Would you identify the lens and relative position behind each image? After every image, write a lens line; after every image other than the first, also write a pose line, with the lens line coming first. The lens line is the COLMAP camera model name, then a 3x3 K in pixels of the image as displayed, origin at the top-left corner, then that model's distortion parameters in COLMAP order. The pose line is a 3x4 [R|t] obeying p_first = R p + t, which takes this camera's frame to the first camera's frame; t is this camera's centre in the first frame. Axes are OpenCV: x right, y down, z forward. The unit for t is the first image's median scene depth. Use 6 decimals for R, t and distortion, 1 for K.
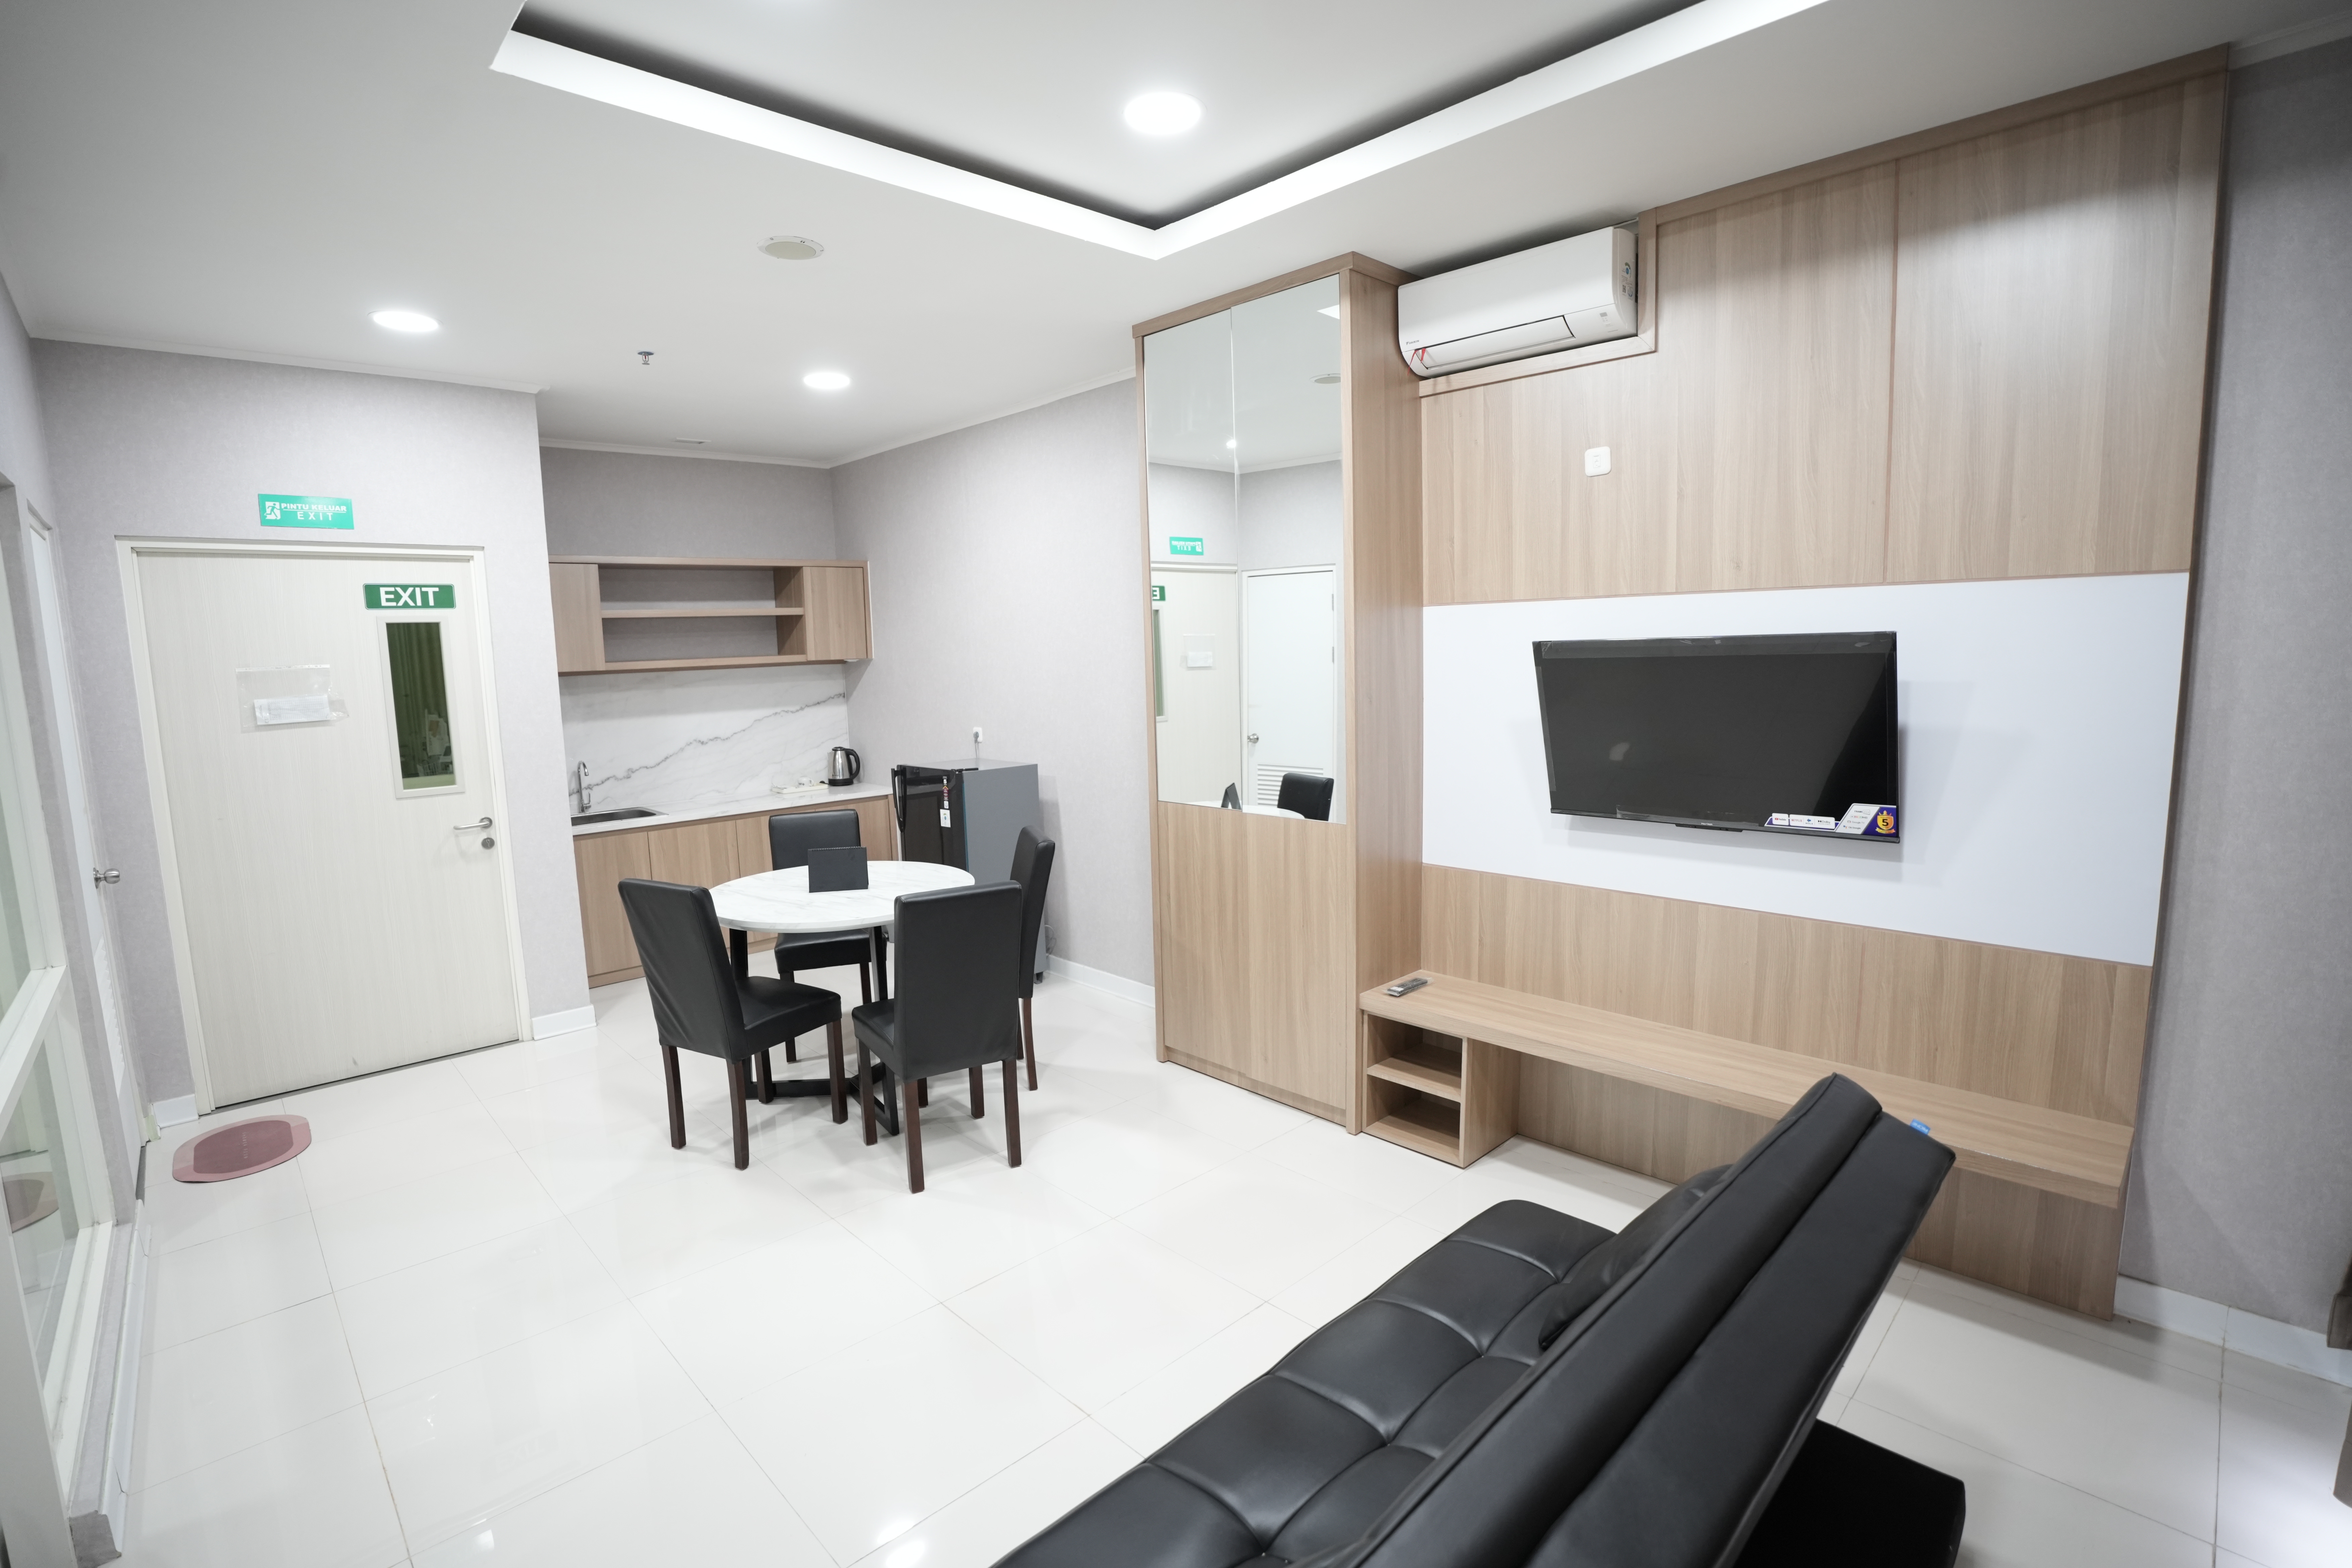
lens RADIAL K [[1071.3, 0, 1168.1], [0, 1071.3, 788.6], [0, 0, 1]] dist [-0.076918, 0.025509]
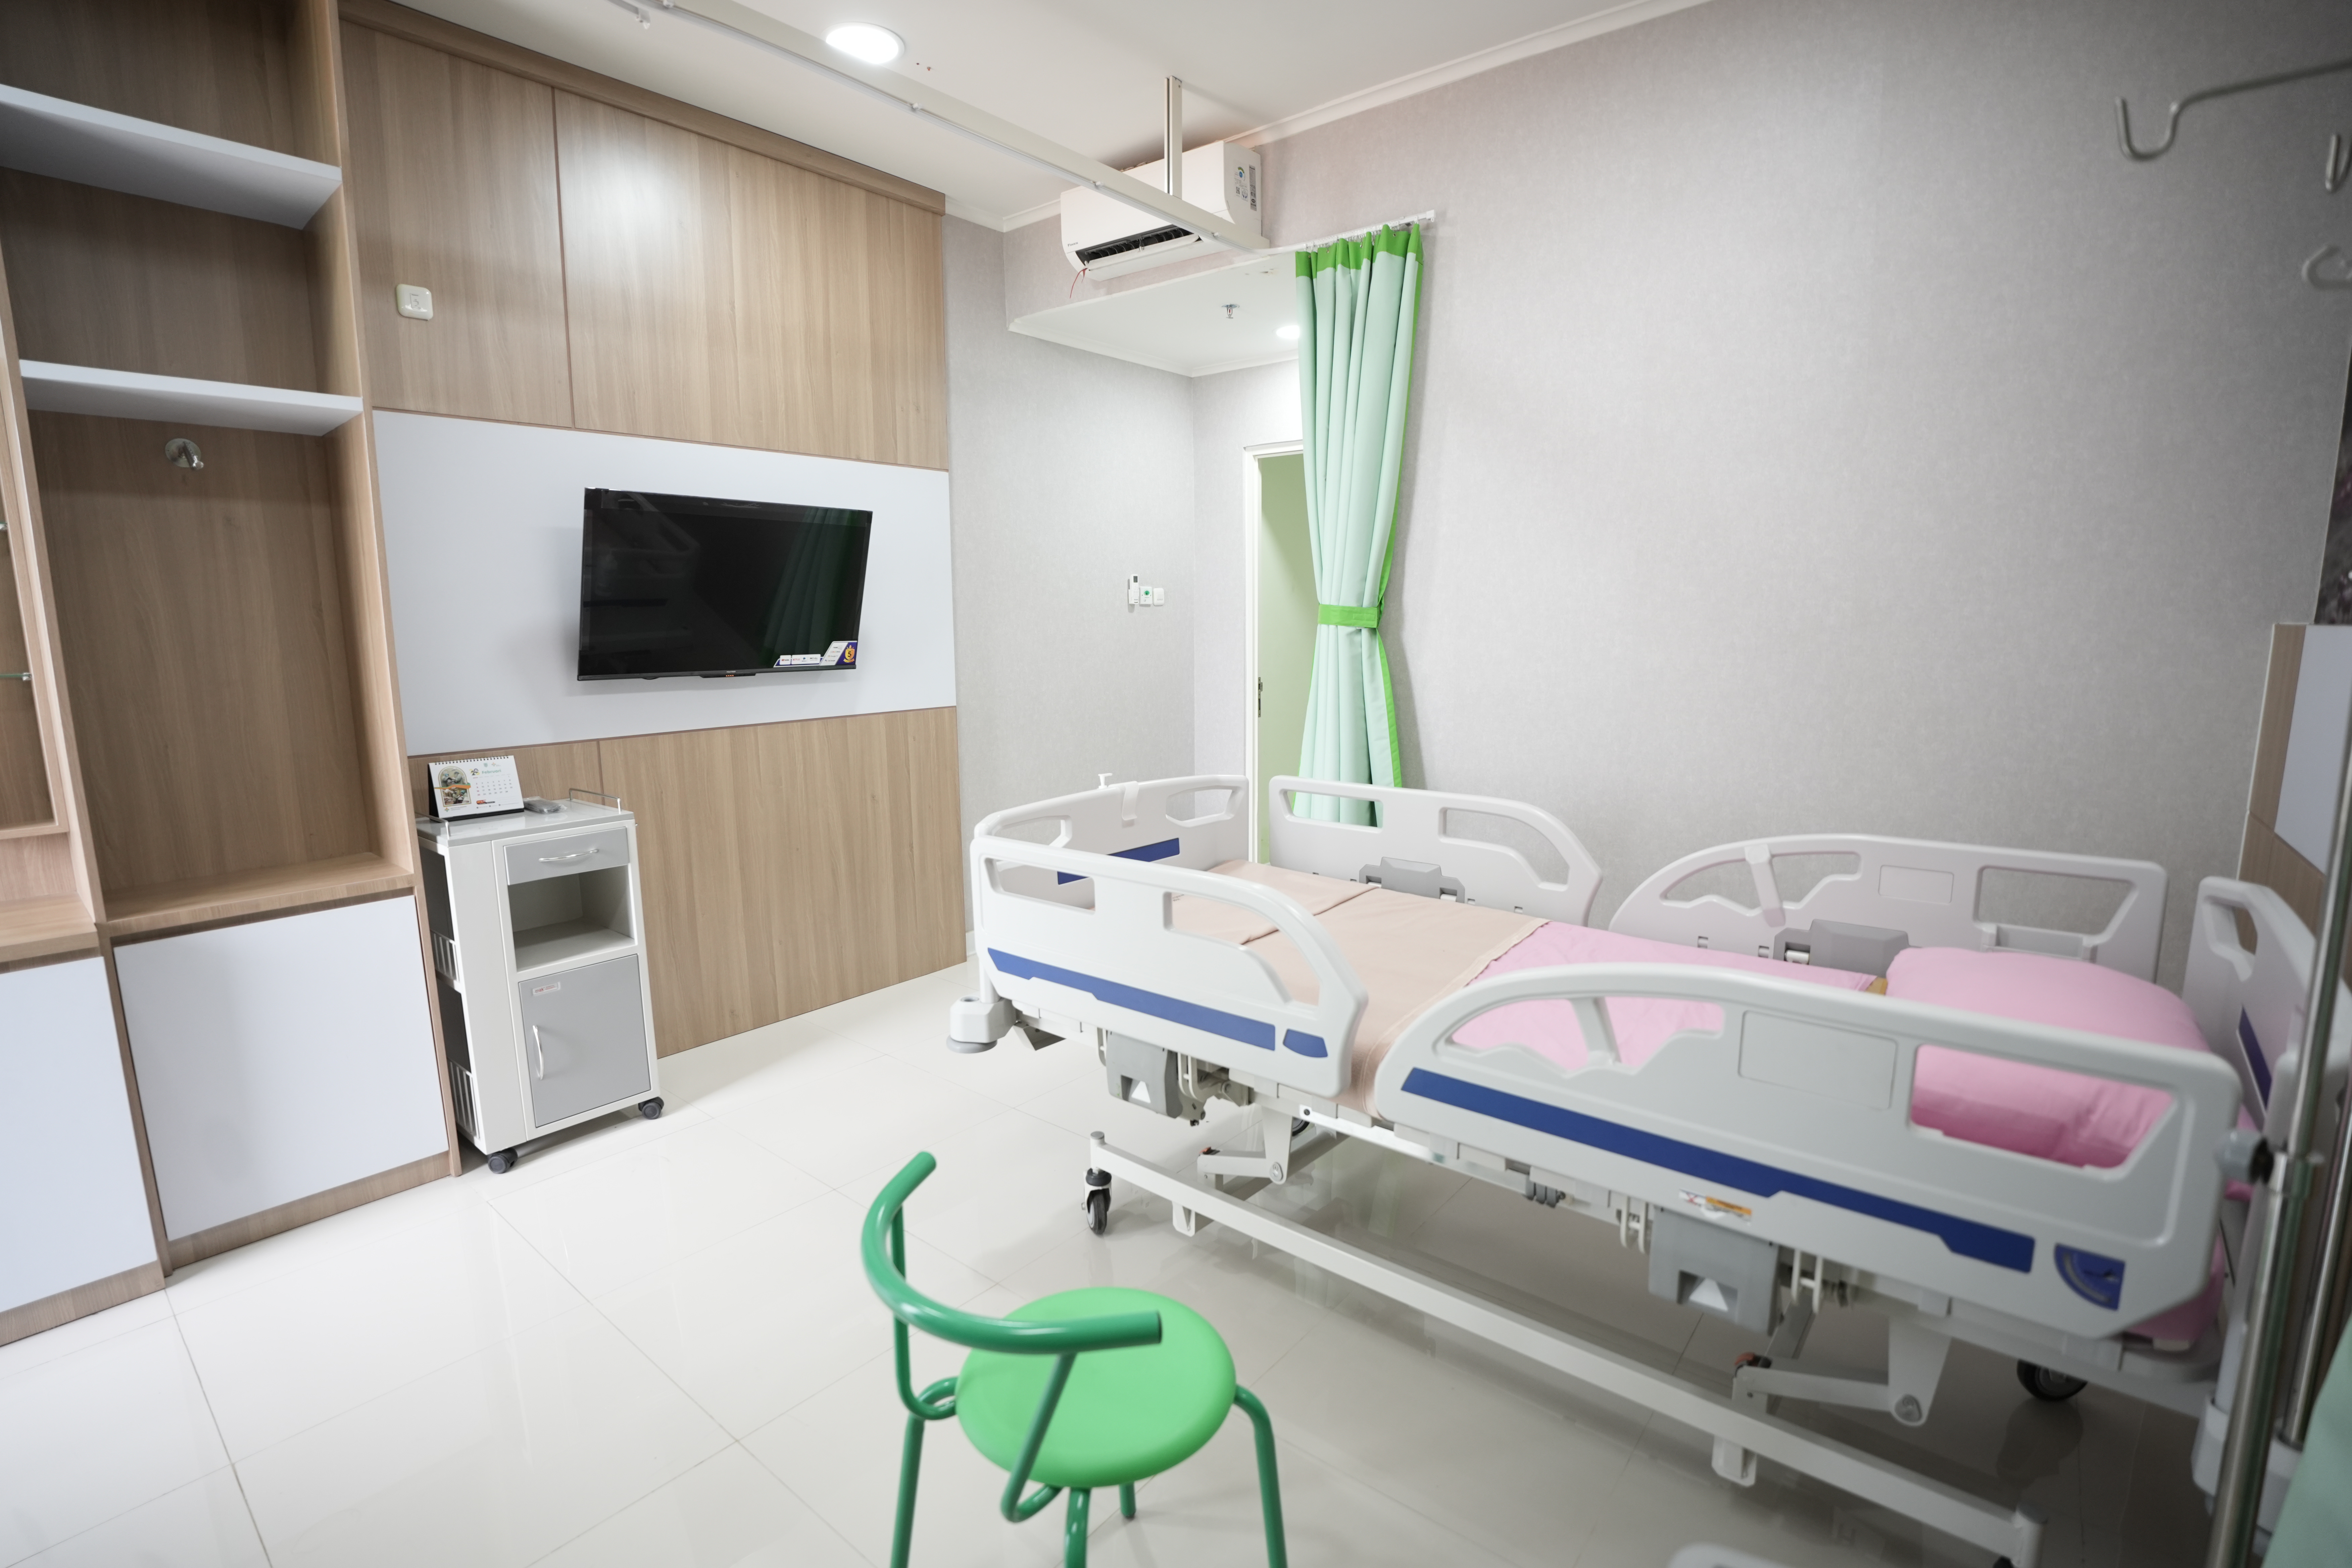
lens RADIAL K [[1071.3, 0, 1168.1], [0, 1071.3, 788.6], [0, 0, 1]] dist [-0.076918, 0.025509]
pose [[-0.117433, -0.123177, 0.985412, -0.750041], [0.131129, 0.981666, 0.138336, 0.067648], [-0.984385, 0.145461, -0.099128, 0.742950]]
